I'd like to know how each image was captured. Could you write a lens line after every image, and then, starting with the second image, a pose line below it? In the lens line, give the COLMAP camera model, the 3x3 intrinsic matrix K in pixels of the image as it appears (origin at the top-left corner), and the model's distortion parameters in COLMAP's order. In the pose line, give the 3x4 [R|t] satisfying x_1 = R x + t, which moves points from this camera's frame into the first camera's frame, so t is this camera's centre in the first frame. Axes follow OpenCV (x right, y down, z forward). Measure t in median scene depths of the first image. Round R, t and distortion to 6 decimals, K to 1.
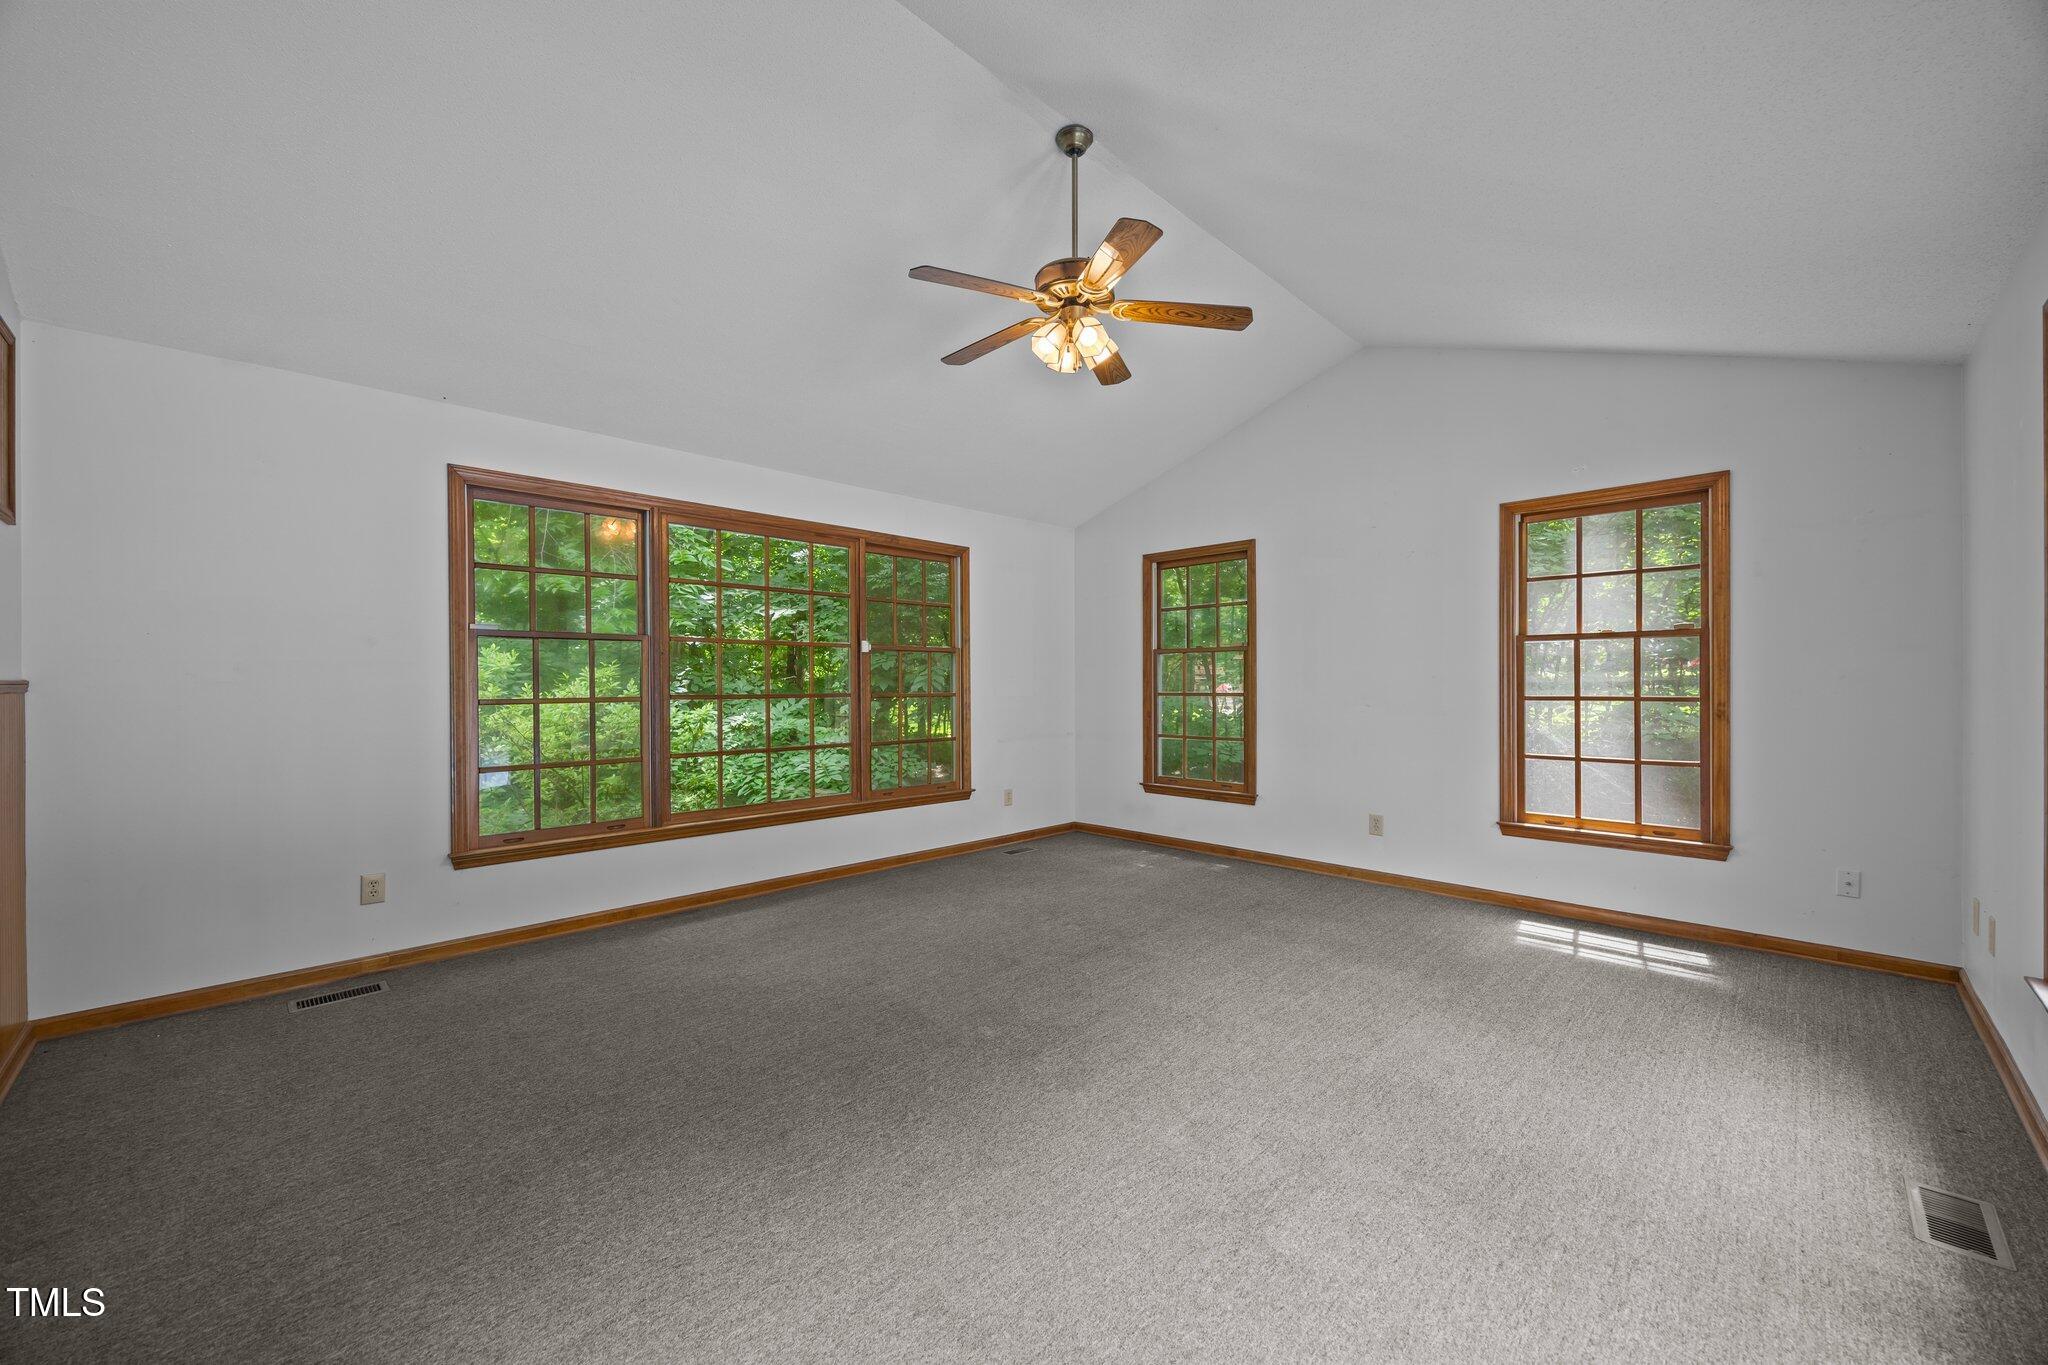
lens RADIAL K [[783.1, 0, 1018.6], [0, 783.1, 673.0], [0, 0, 1]] dist [-0.001720, -0.000459]
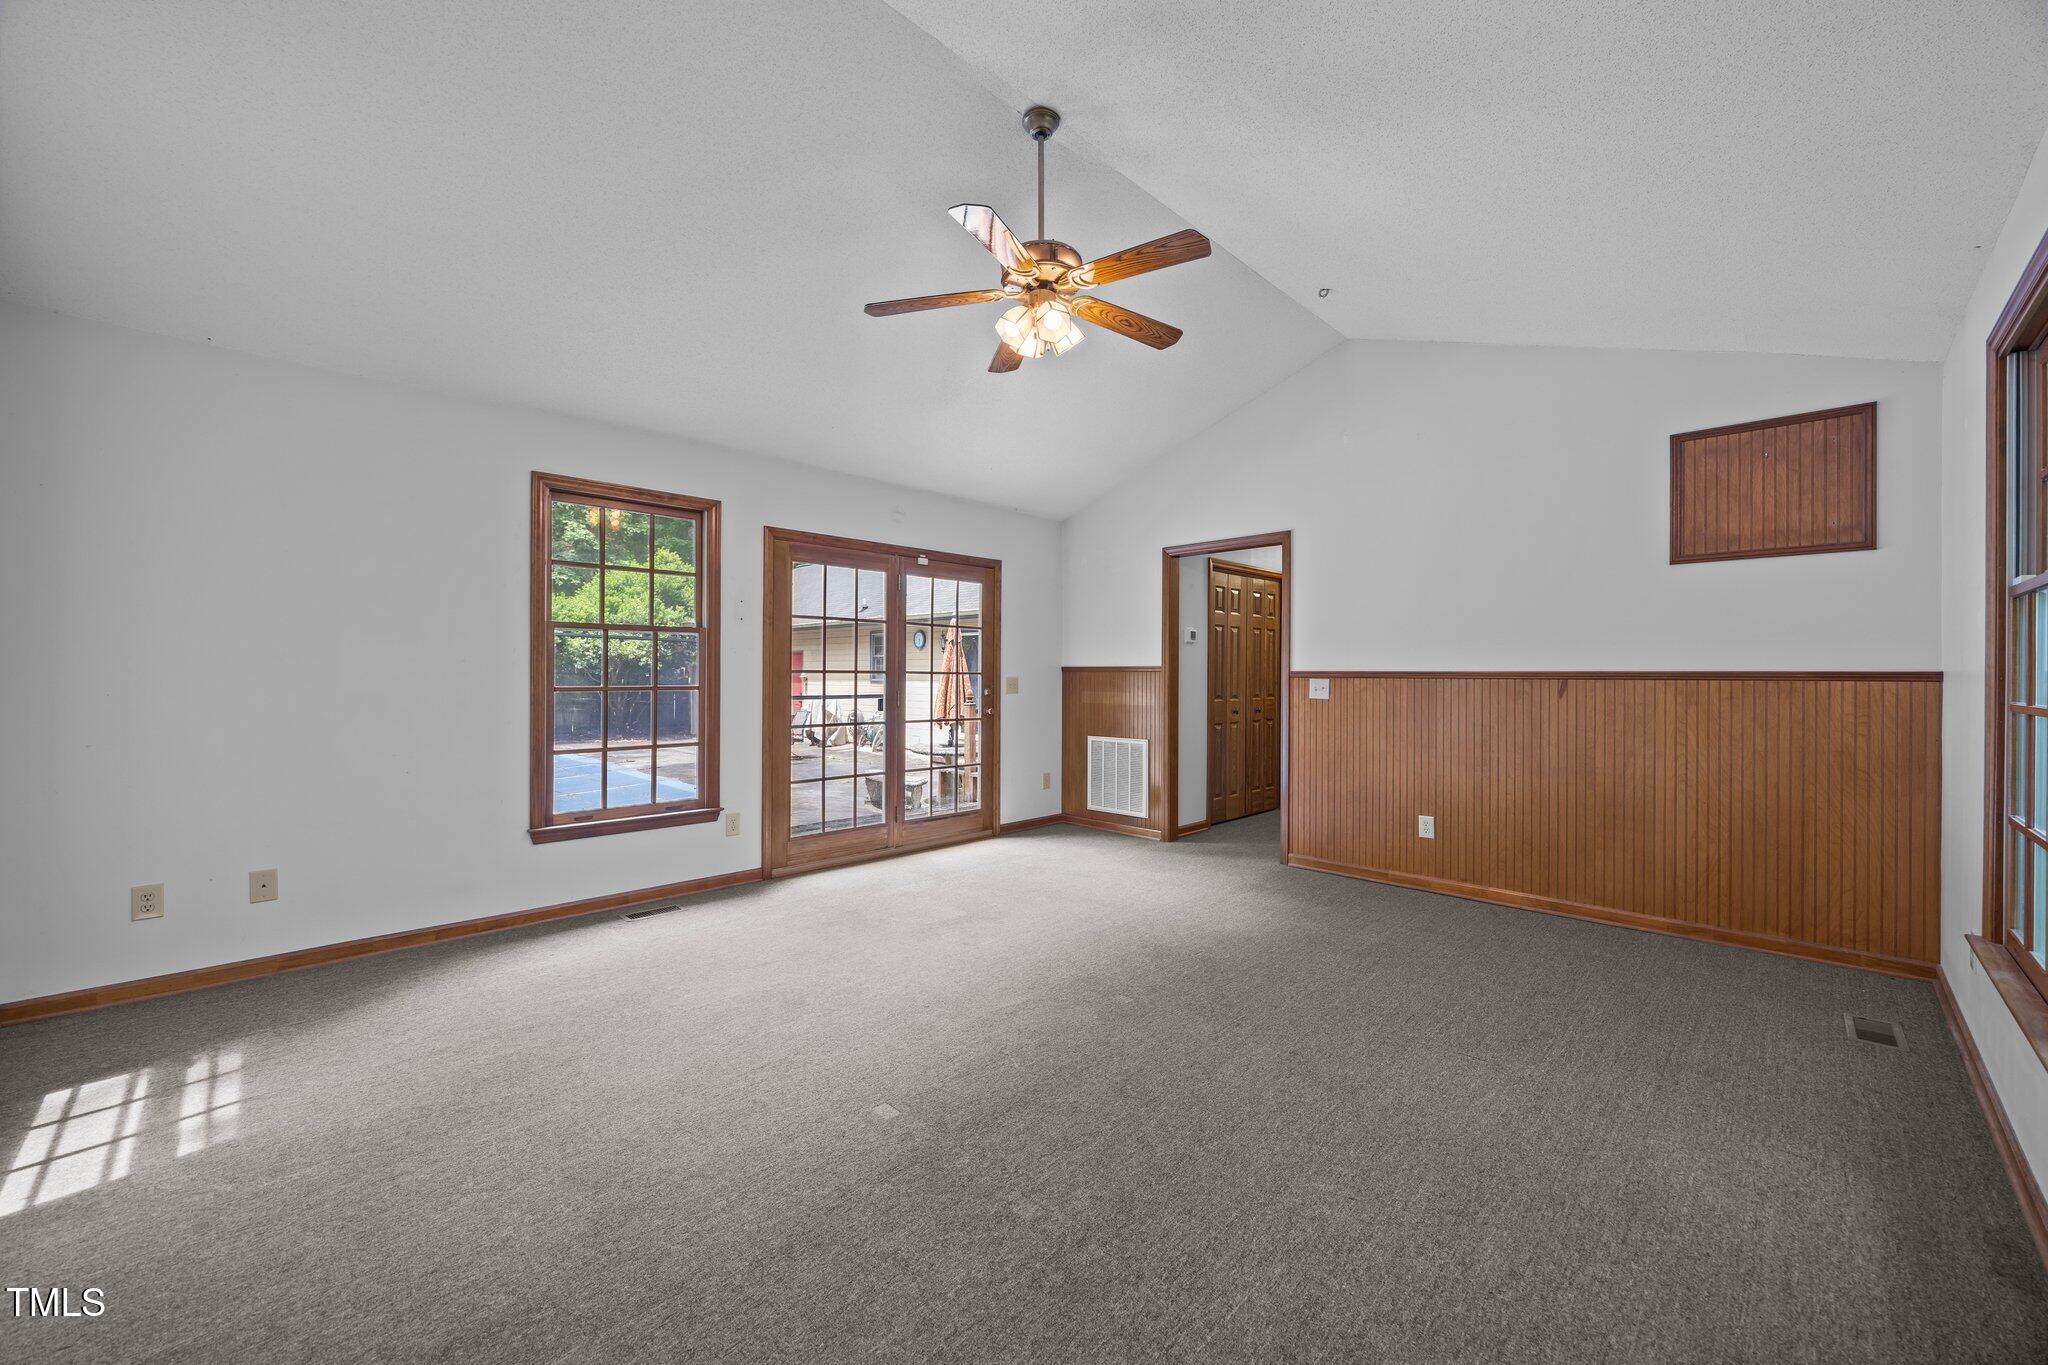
lens RADIAL K [[783.1, 0, 1018.6], [0, 783.1, 673.0], [0, 0, 1]] dist [-0.001720, -0.000459]
pose [[-0.999997, -0.002179, -0.000698, 0.094136], [-0.002175, 0.999982, -0.005520, 0.017921], [0.000710, -0.005518, -0.999985, 1.860102]]
